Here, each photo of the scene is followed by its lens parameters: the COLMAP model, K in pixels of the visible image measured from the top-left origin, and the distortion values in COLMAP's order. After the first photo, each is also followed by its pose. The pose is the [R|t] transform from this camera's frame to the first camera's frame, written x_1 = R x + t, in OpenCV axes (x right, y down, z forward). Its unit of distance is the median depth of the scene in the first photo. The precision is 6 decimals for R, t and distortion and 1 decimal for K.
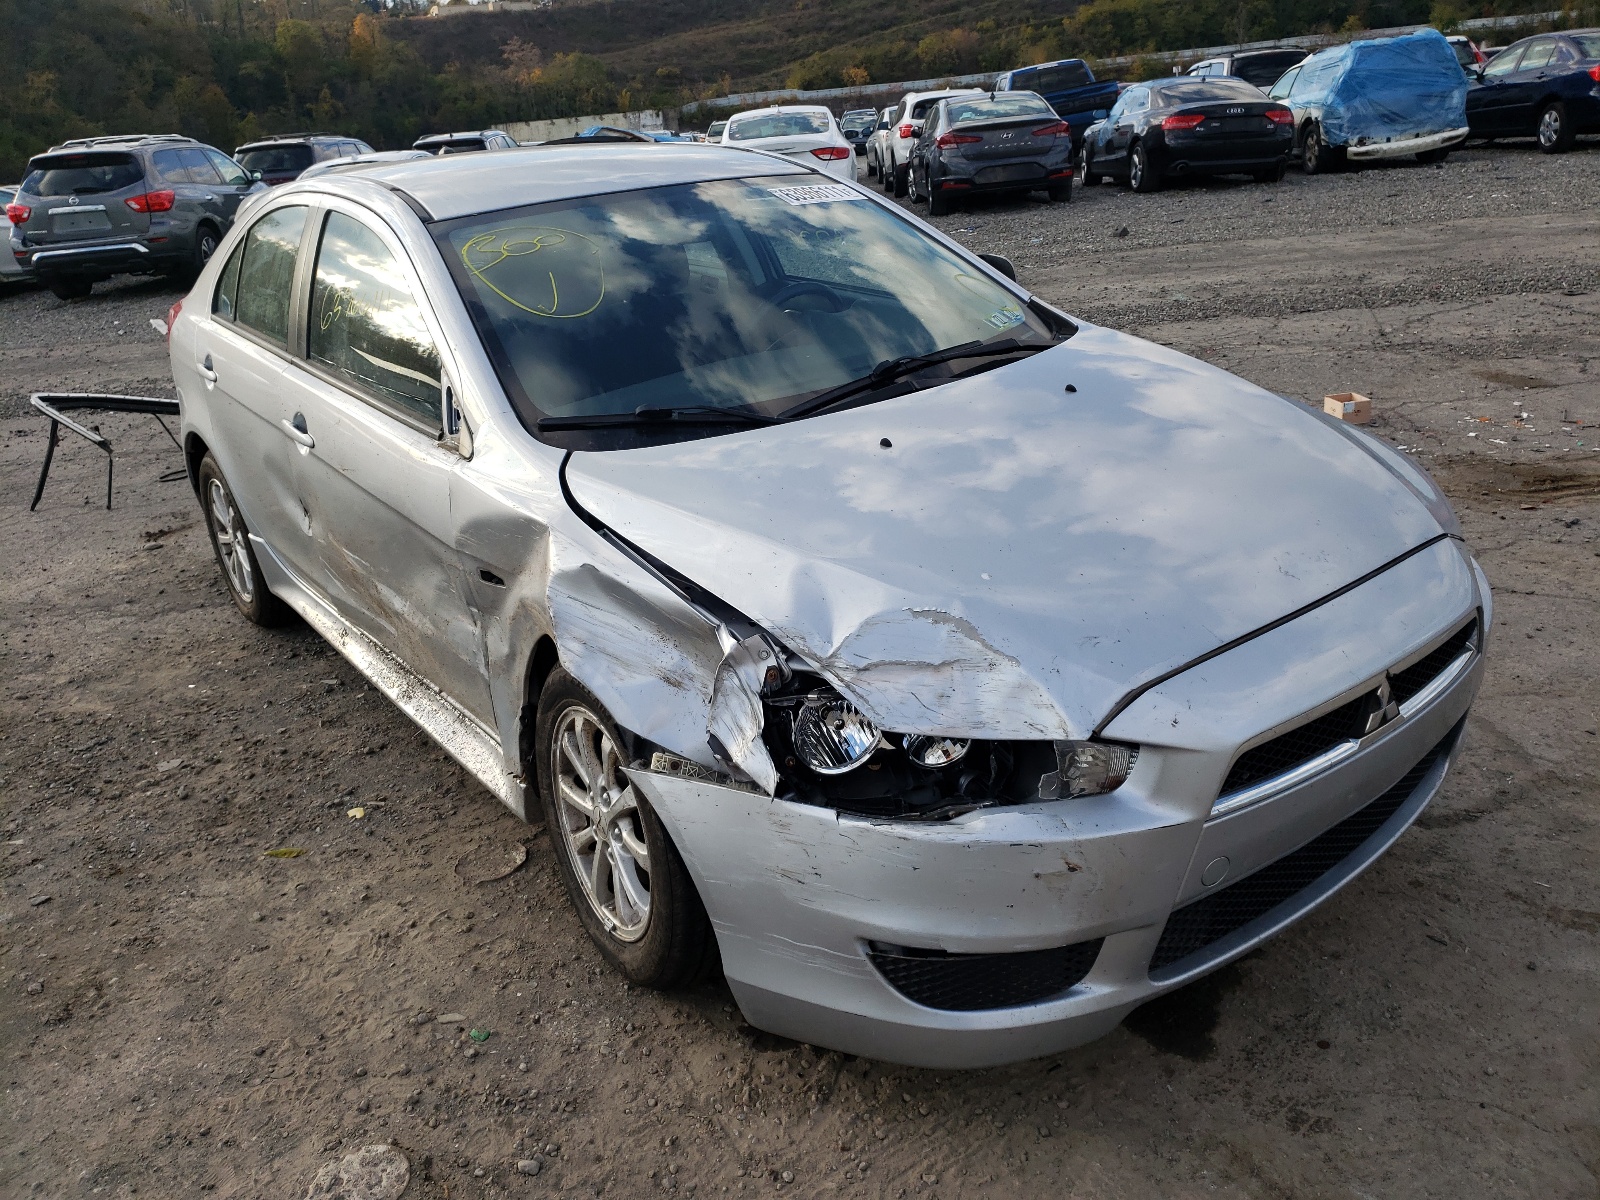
lens RADIAL K [[1265.0, 0, 800.0], [0, 1265.0, 600.0], [0, 0, 1]] dist [0.006547, 0.013571]
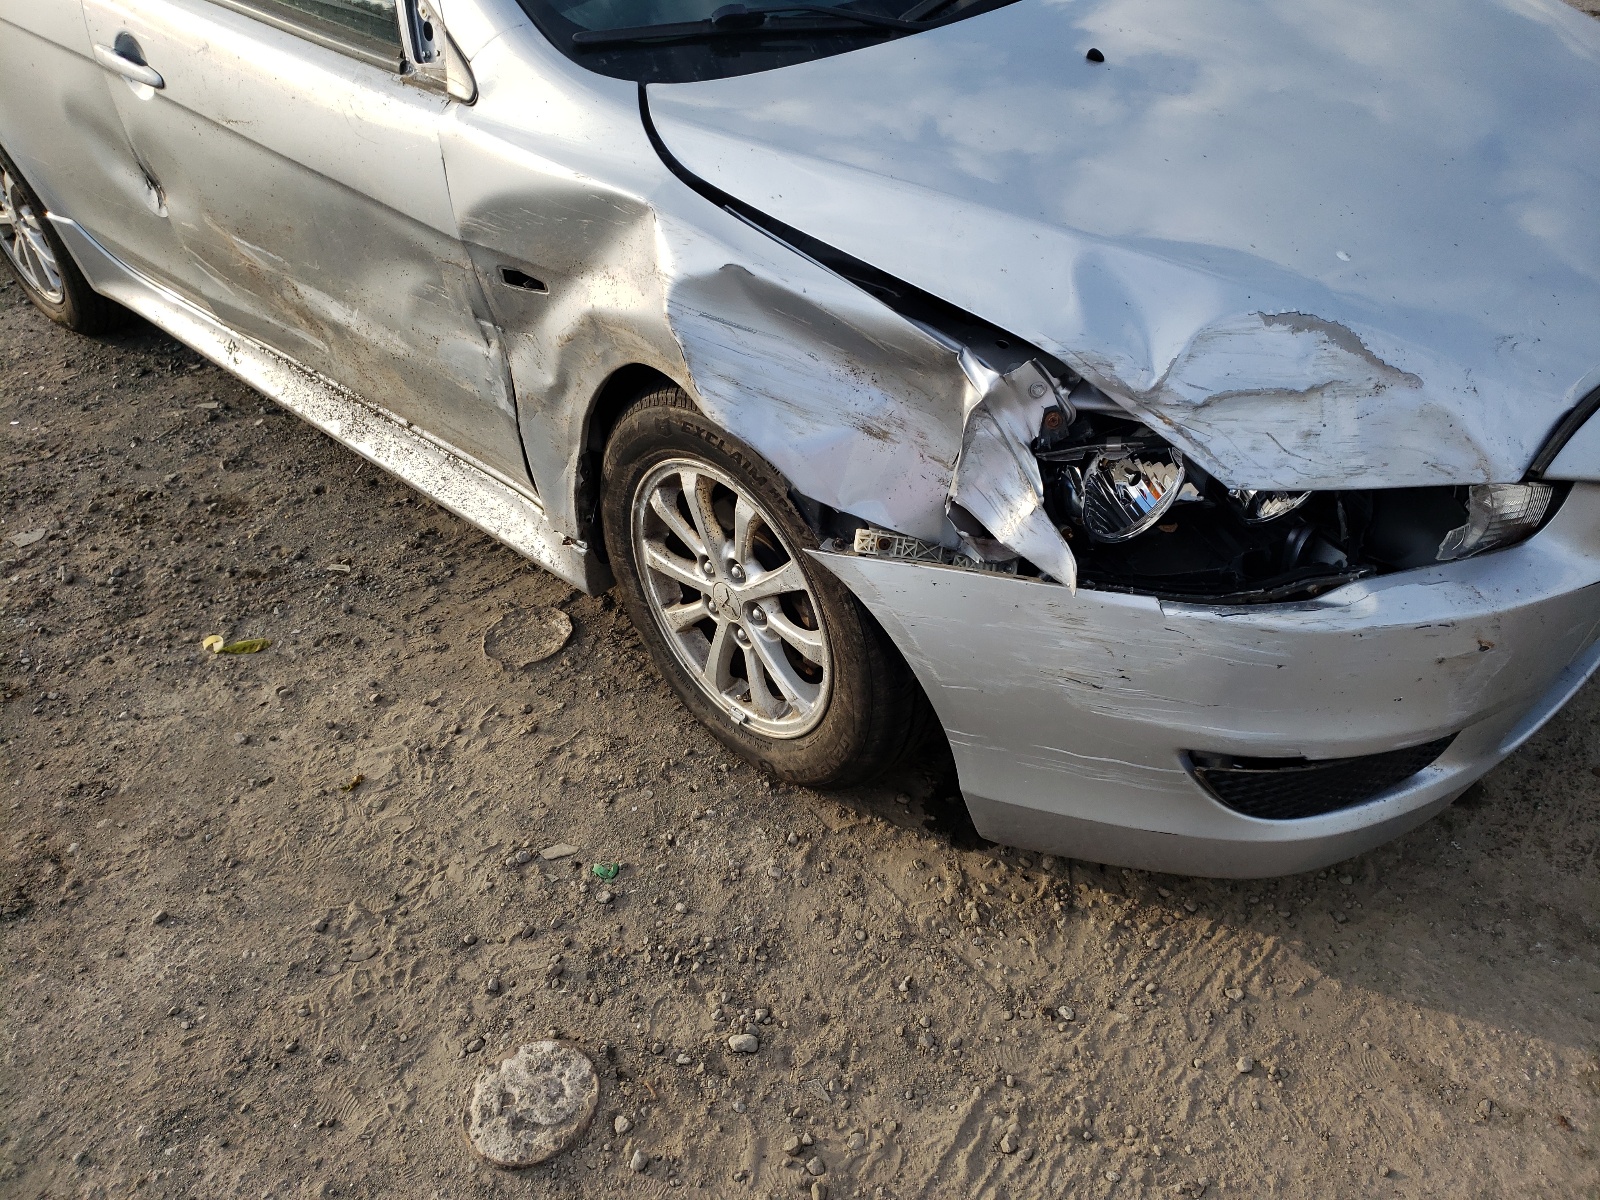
lens RADIAL K [[1219.9, 0, 800.0], [0, 1219.9, 600.0], [0, 0, 1]] dist [0.041124, -0.038896]
pose [[0.981509, -0.107827, 0.158155, -0.233631], [0.055896, 0.951684, 0.301950, -0.049401], [-0.183072, -0.287527, 0.940113, 0.289759]]
